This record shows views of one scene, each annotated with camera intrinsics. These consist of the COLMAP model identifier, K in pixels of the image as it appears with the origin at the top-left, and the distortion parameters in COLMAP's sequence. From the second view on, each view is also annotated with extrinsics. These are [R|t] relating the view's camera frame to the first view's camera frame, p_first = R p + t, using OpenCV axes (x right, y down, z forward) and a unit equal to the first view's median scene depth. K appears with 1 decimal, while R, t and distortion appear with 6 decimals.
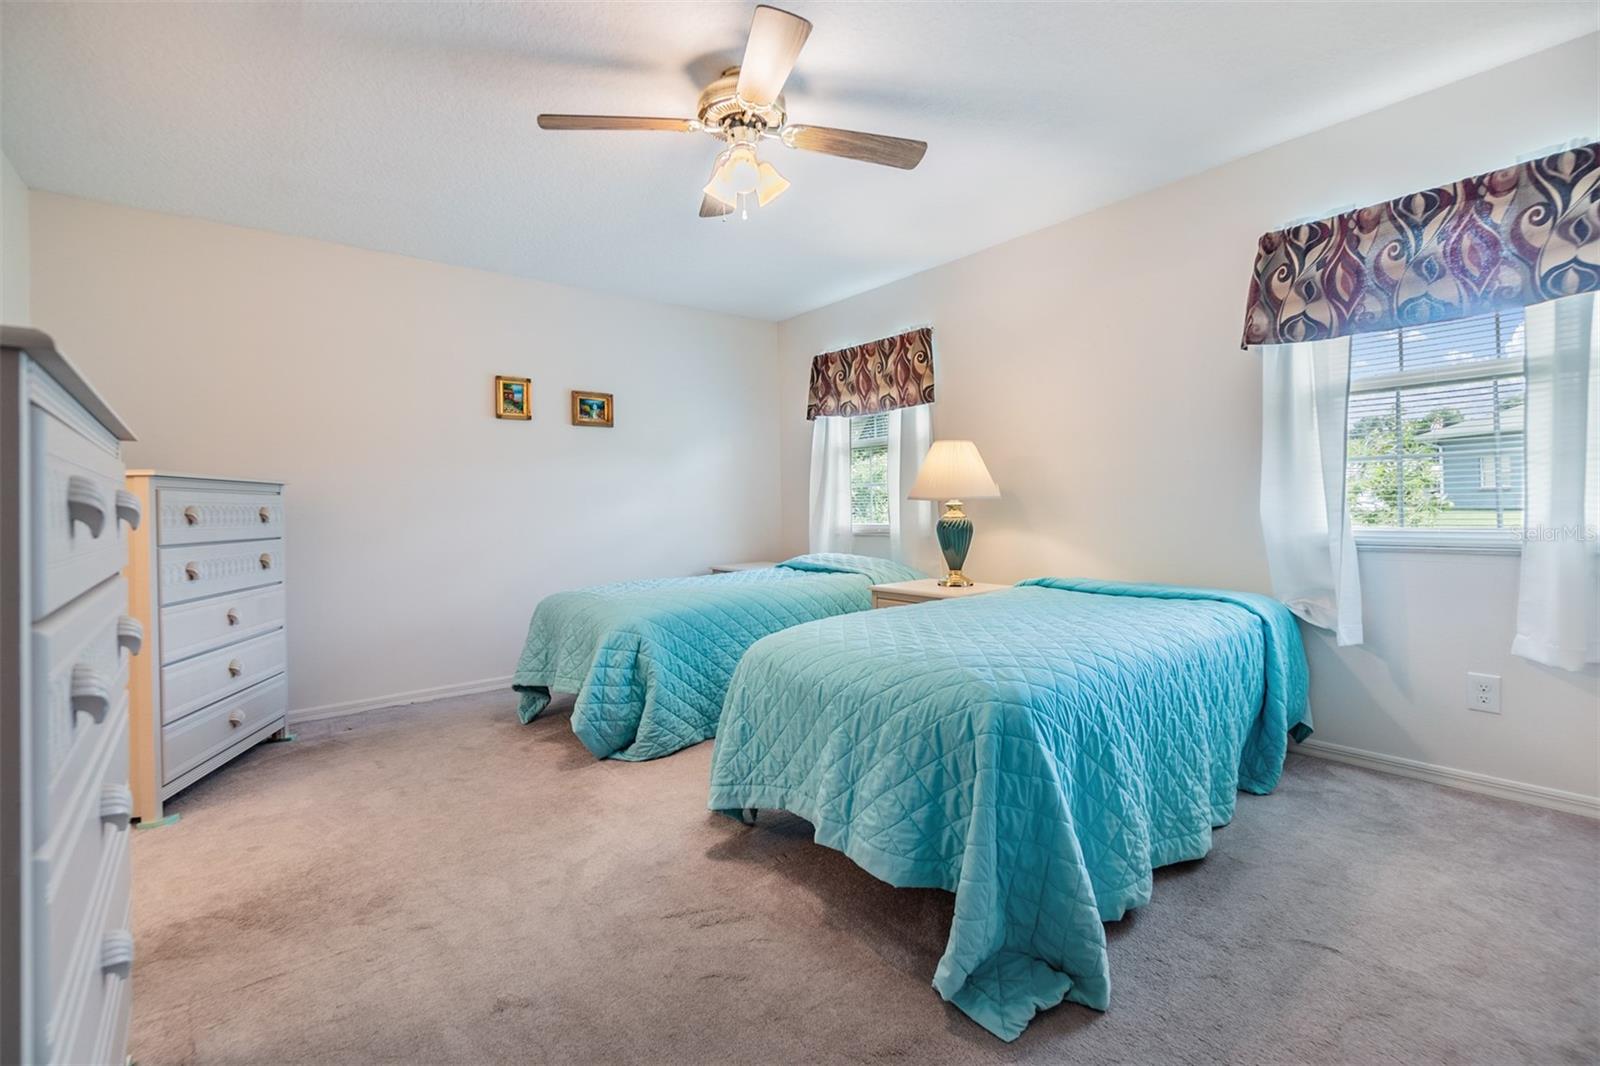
lens RADIAL K [[701.1, 0, 794.6], [0, 701.1, 514.7], [0, 0, 1]] dist [-0.002811, -0.000296]
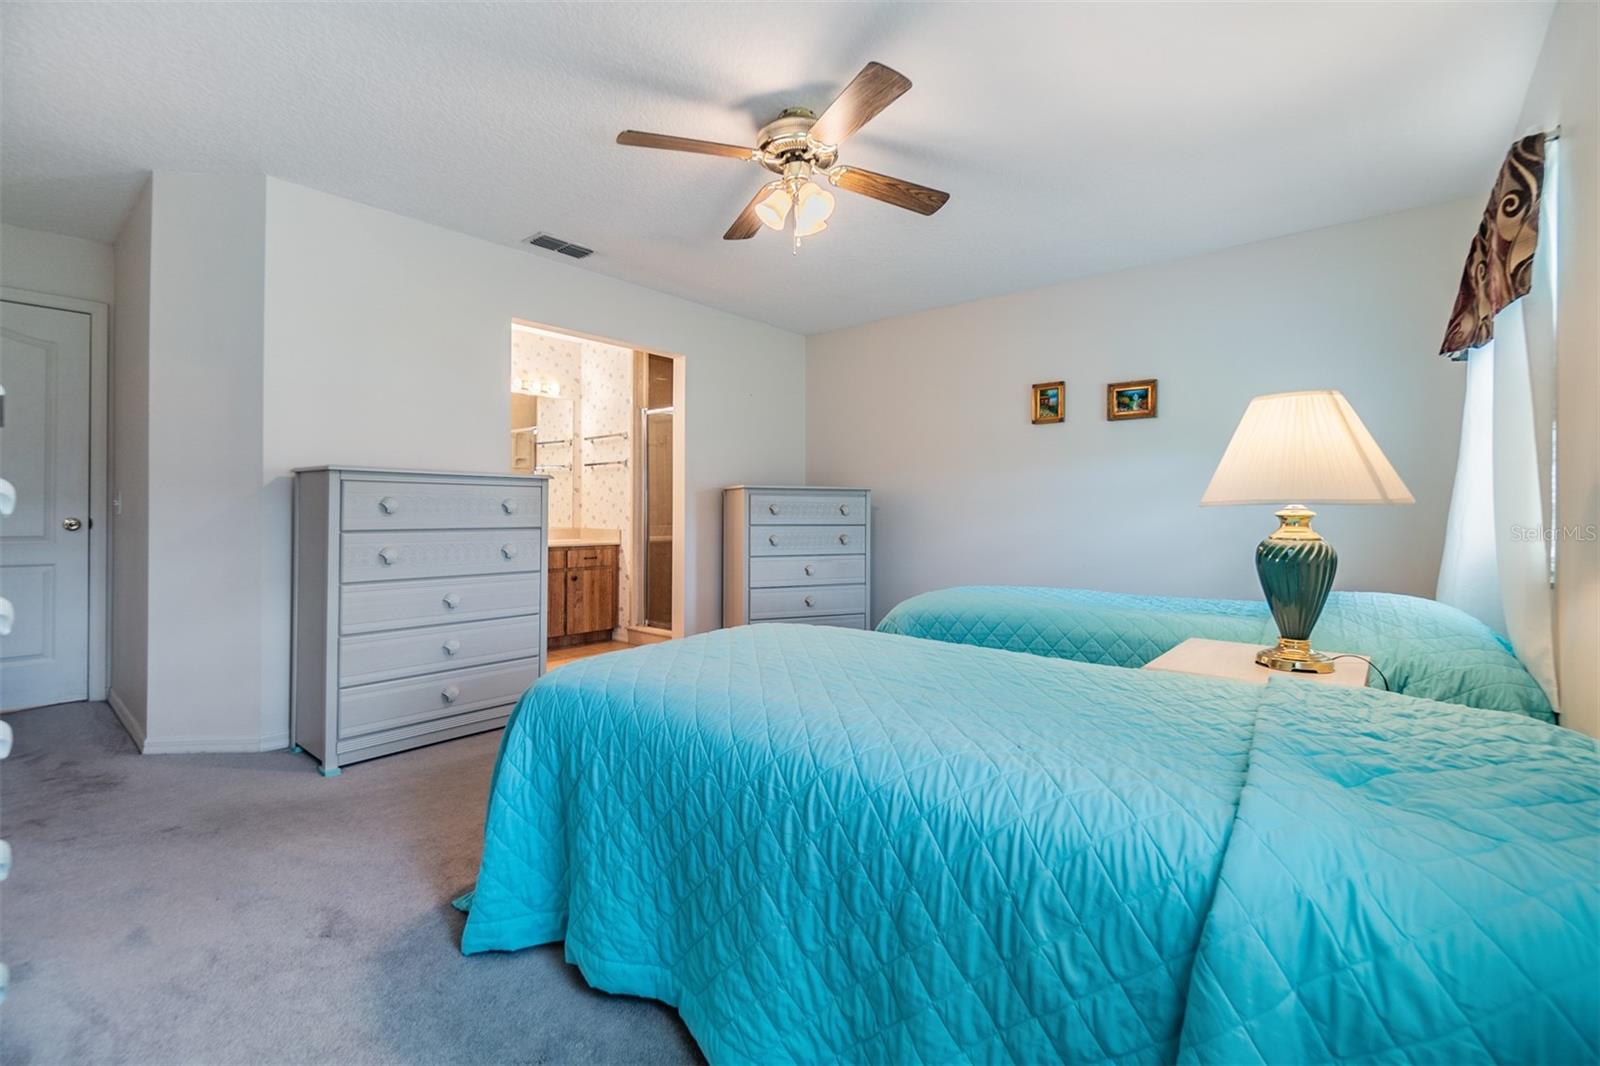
lens RADIAL K [[708.0, 0, 796.5], [0, 708.0, 513.3], [0, 0, 1]] dist [-0.002392, -0.000101]
pose [[0.179133, 0.022513, -0.983567, 0.566677], [-0.020167, 0.999612, 0.019207, -0.015103], [0.983618, 0.016395, 0.179518, 0.443471]]
